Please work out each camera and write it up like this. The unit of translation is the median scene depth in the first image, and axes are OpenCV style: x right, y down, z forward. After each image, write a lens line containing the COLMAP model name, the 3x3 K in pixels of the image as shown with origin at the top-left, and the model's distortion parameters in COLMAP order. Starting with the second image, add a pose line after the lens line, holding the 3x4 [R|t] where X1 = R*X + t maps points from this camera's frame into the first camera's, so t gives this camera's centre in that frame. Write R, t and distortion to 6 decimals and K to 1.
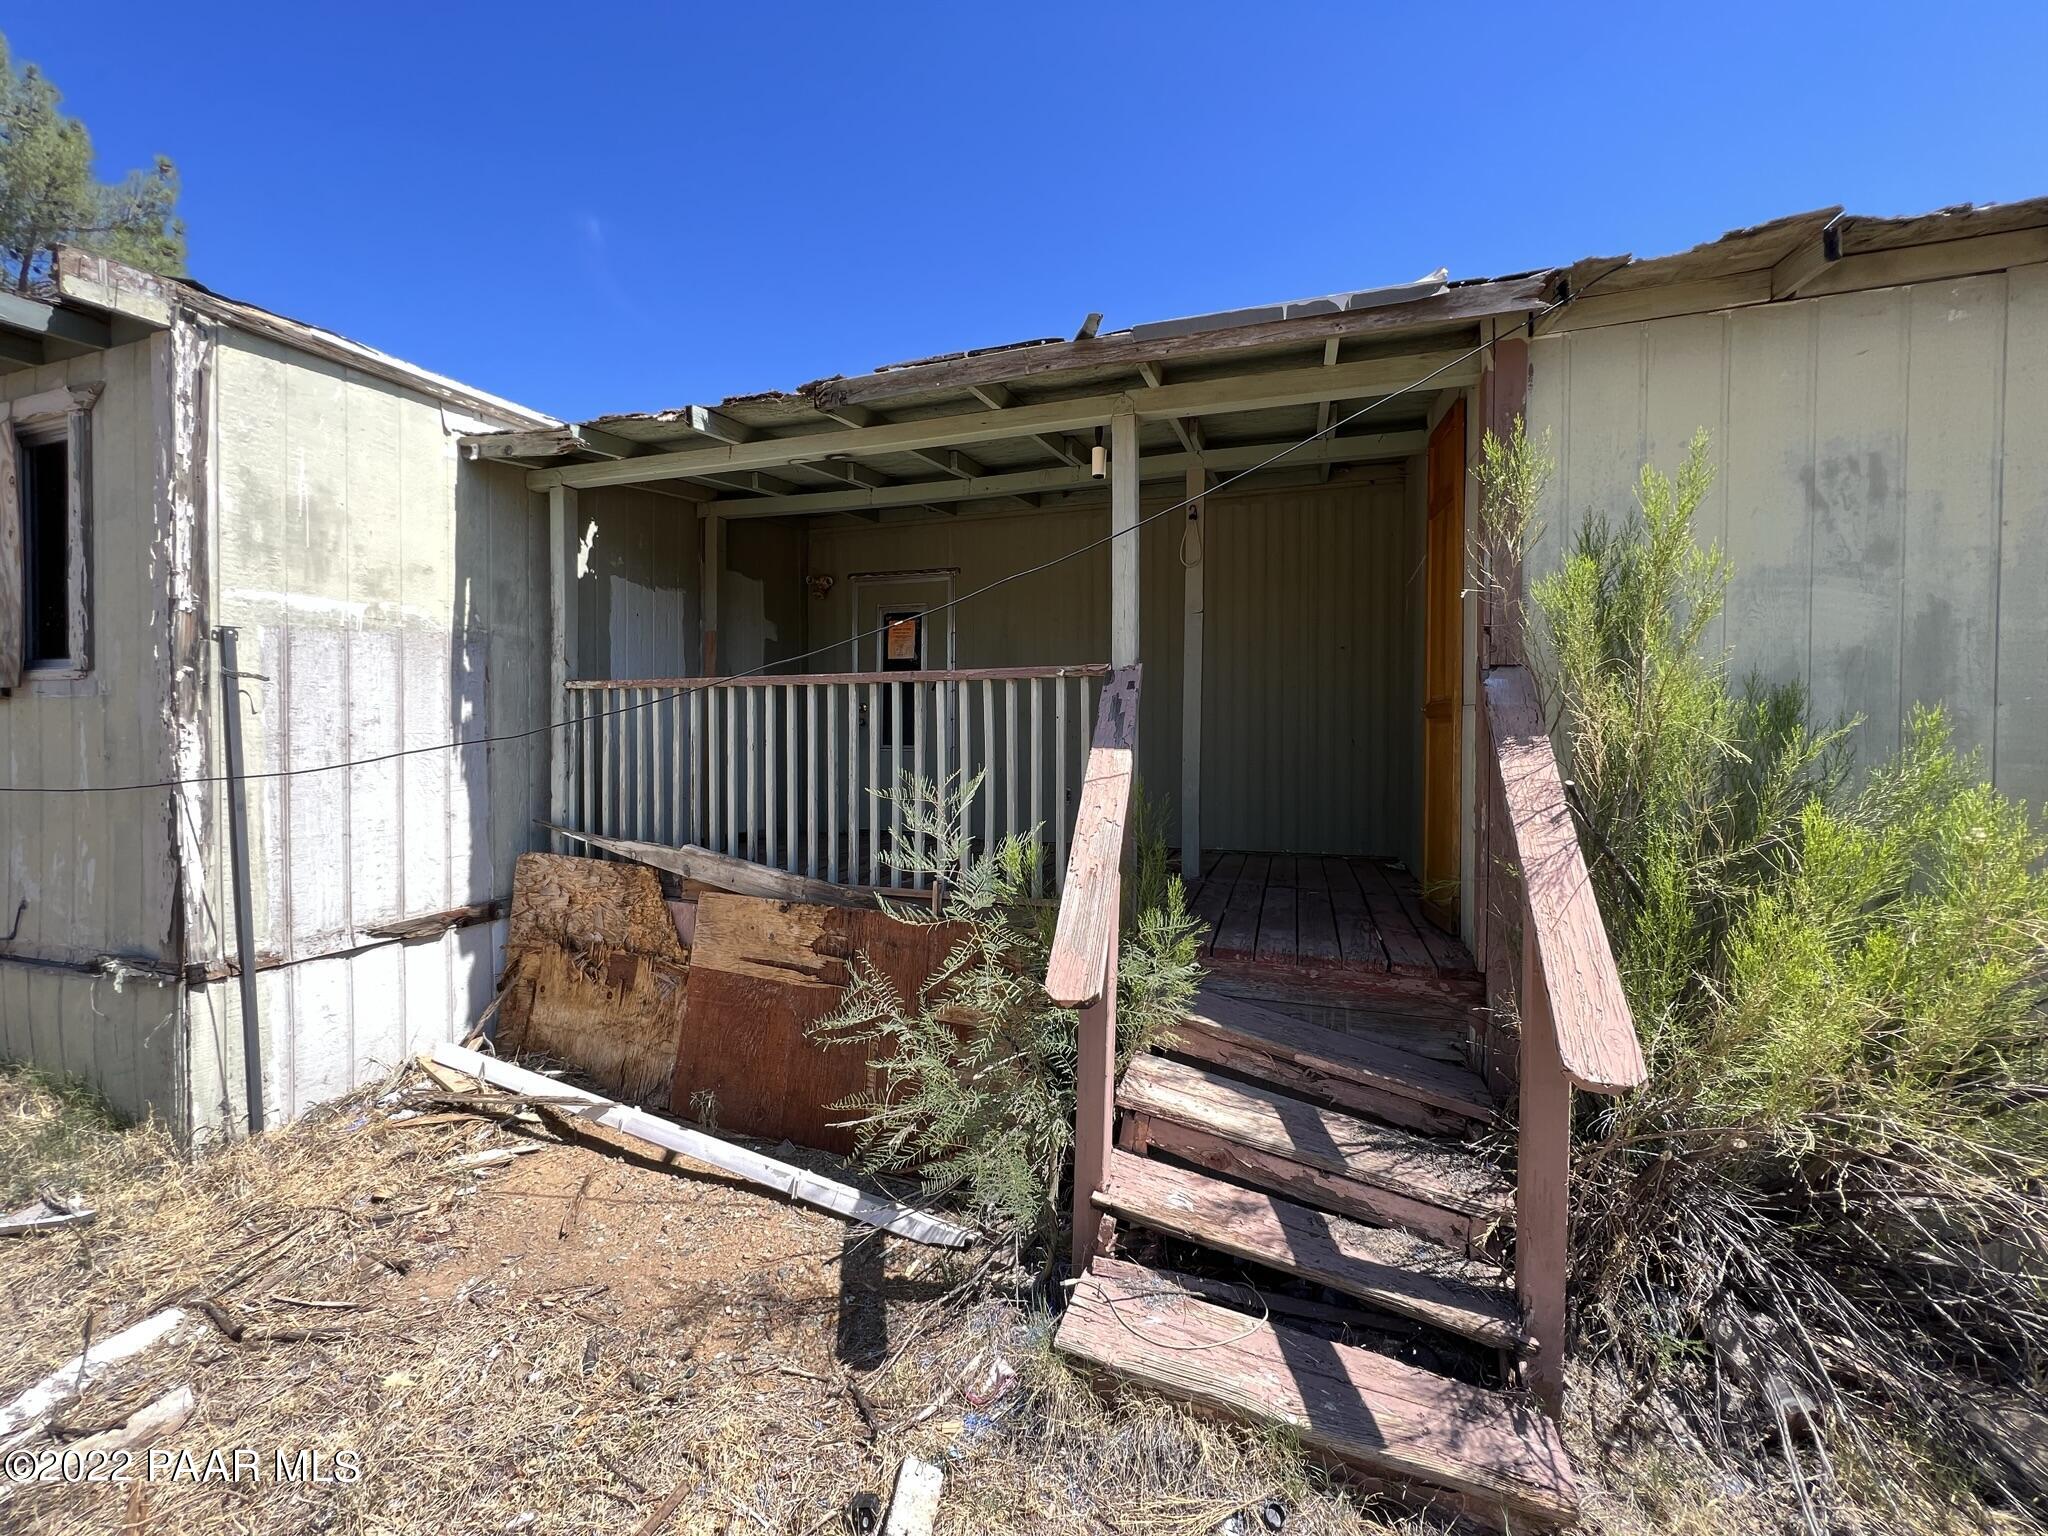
lens RADIAL K [[826.3, 0, 1021.0], [0, 826.3, 756.2], [0, 0, 1]] dist [-0.002490, 0.001537]
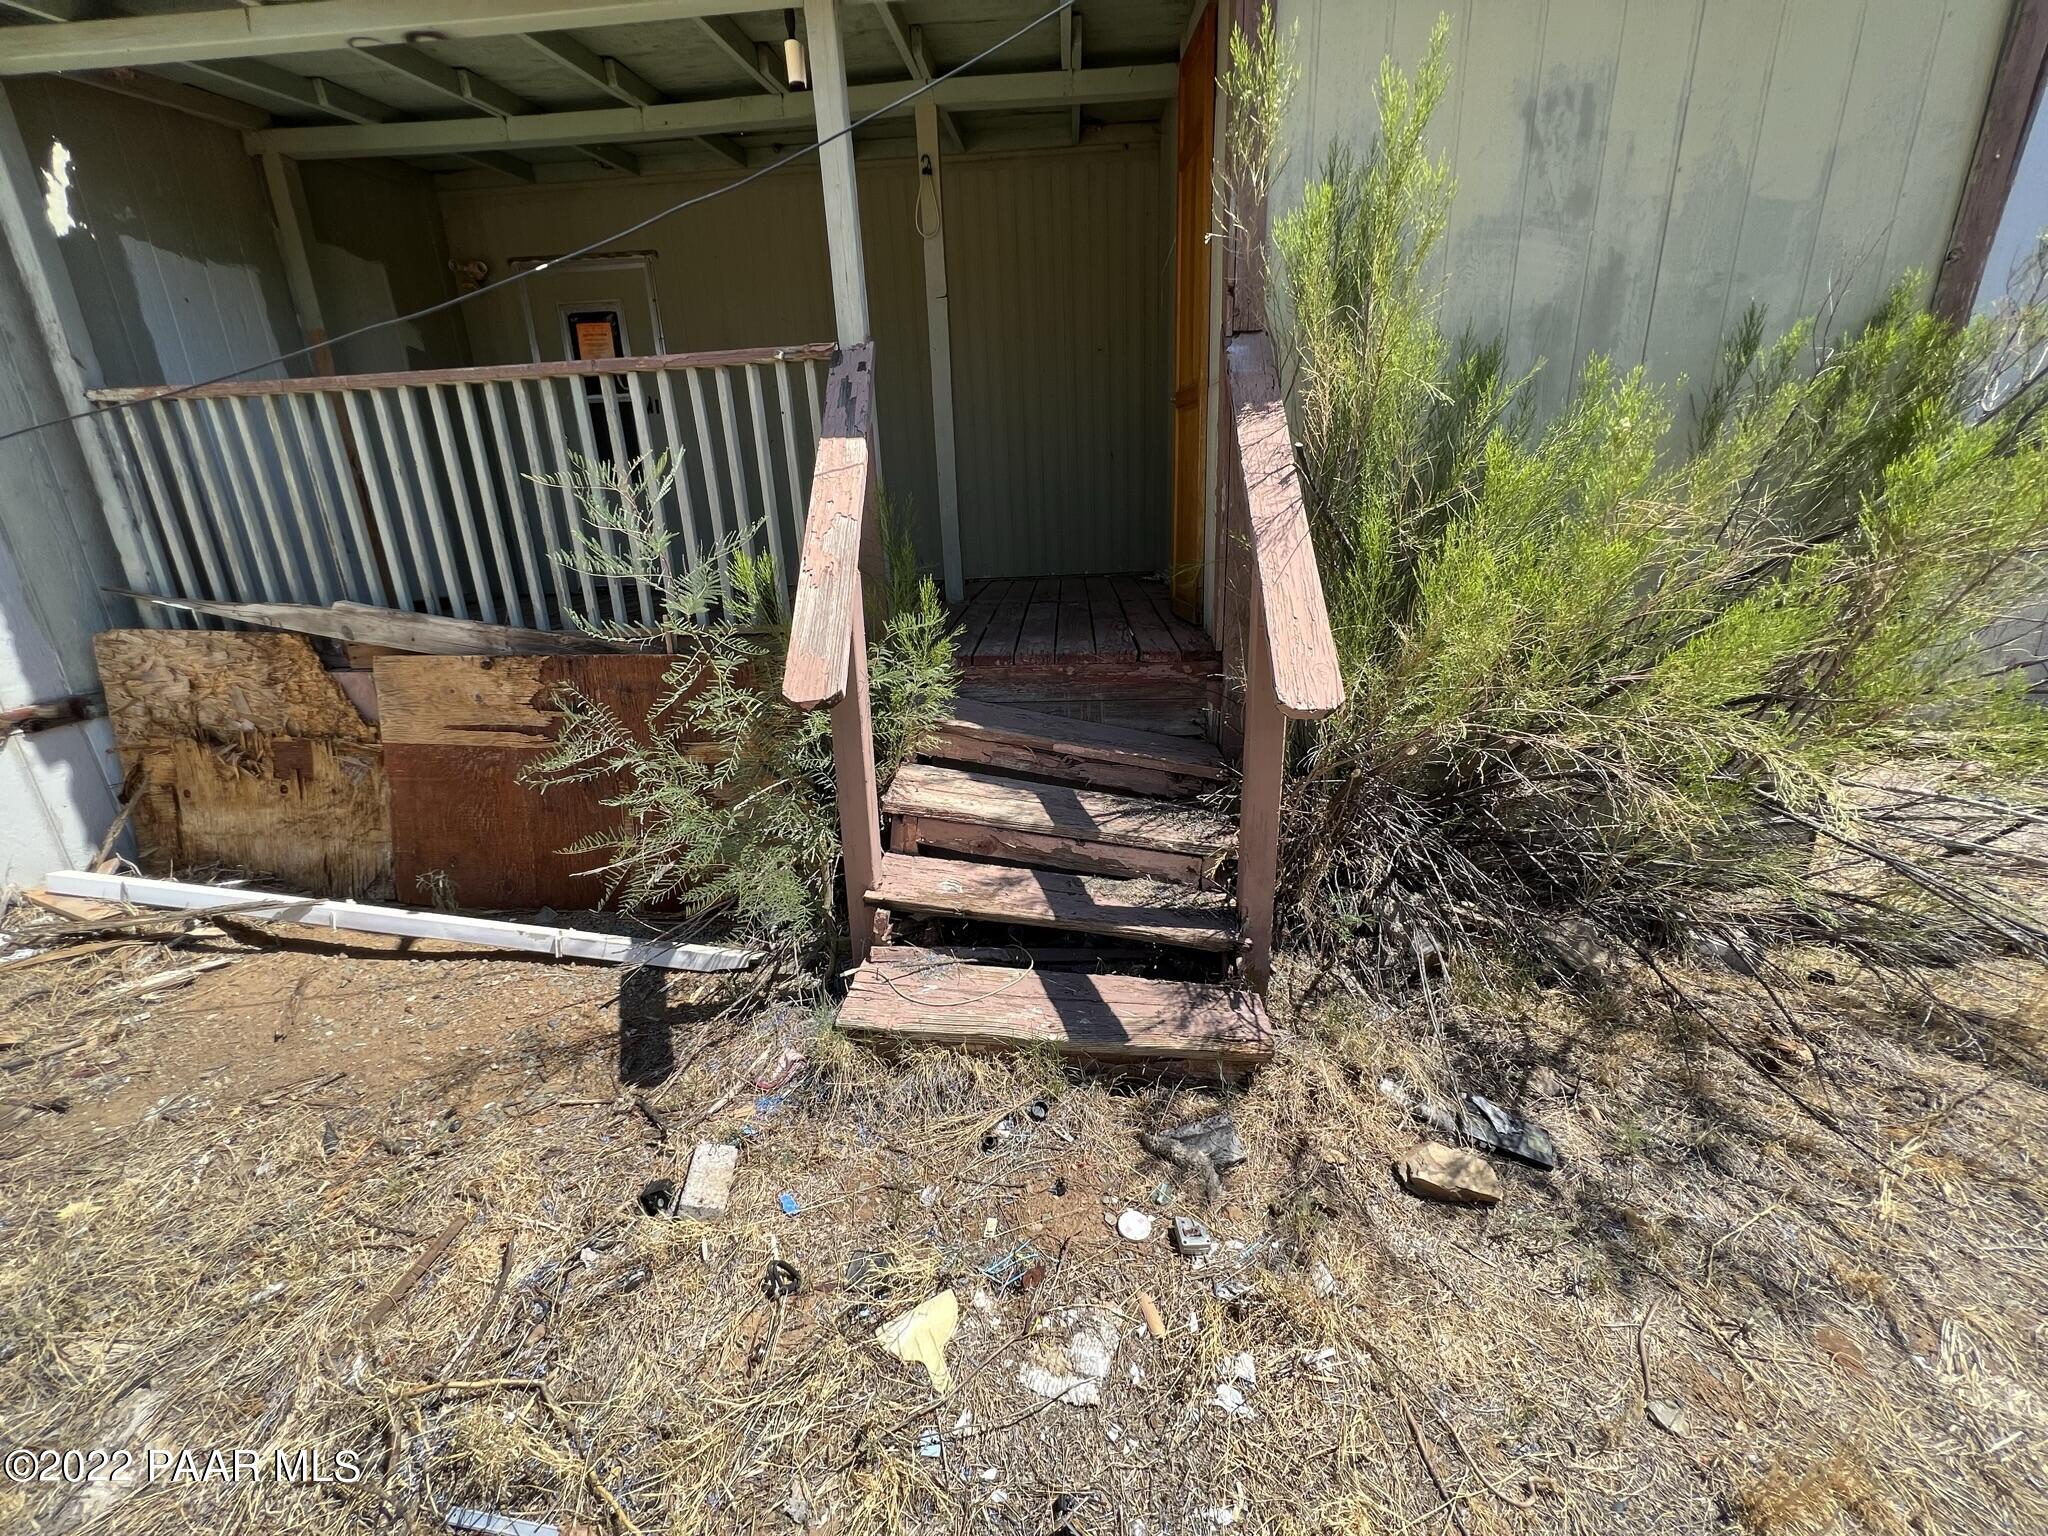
lens RADIAL K [[826.3, 0, 1021.0], [0, 826.3, 756.2], [0, 0, 1]] dist [-0.002490, 0.001537]
pose [[0.964055, -0.120157, 0.236982, 0.047442], [0.048937, 0.956943, 0.286122, 0.080478], [-0.261158, -0.264240, 0.928425, 0.046924]]
